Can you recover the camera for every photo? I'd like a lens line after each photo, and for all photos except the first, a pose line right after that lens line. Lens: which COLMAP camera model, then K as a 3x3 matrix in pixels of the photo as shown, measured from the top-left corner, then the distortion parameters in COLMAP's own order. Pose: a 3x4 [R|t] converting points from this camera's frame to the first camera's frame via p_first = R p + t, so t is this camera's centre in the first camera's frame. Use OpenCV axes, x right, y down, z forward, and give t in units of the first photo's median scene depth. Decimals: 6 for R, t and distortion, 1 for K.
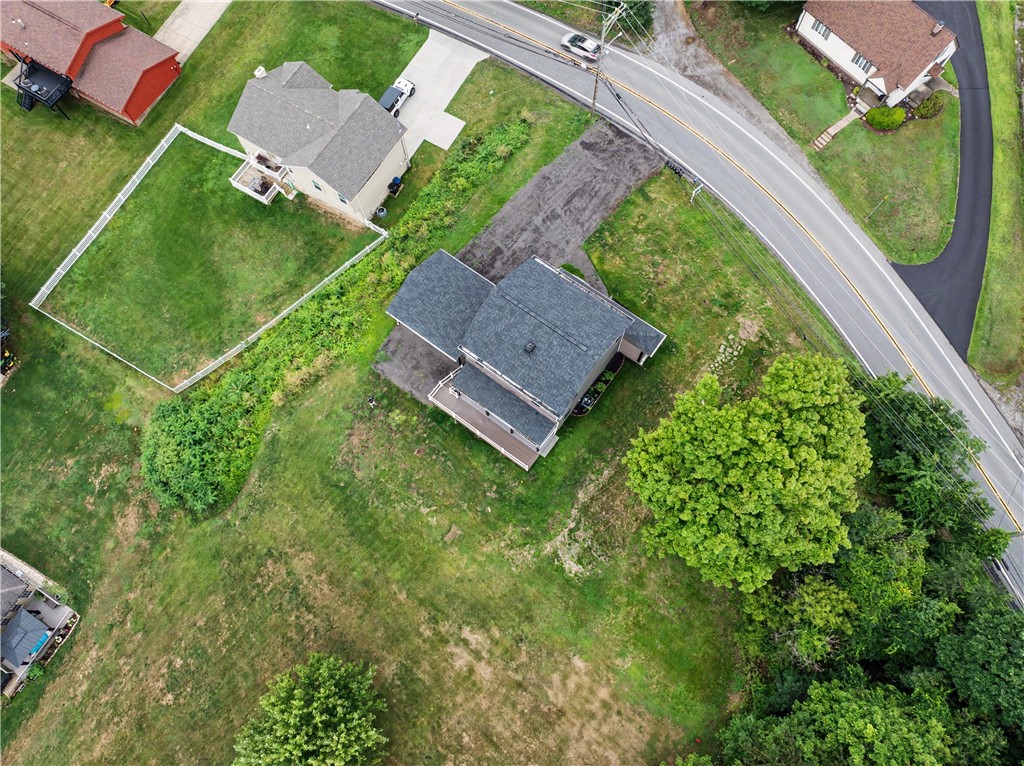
lens RADIAL K [[725.0, 0, 517.5], [0, 725.0, 380.8], [0, 0, 1]] dist [-0.033665, -0.003141]
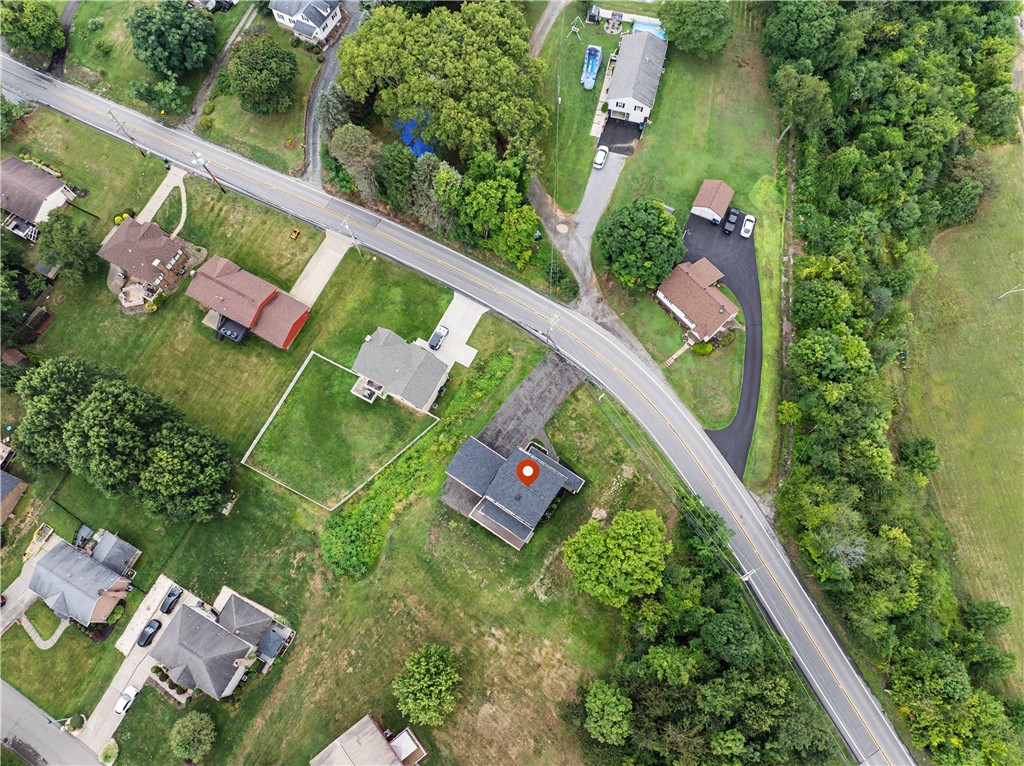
lens RADIAL K [[725.0, 0, 517.5], [0, 725.0, 380.8], [0, 0, 1]] dist [-0.033665, -0.003141]
pose [[0.999089, -0.041409, 0.010319, 0.007161], [0.041427, 0.999140, -0.001578, -0.328866], [-0.010245, 0.002004, 0.999946, -0.977231]]
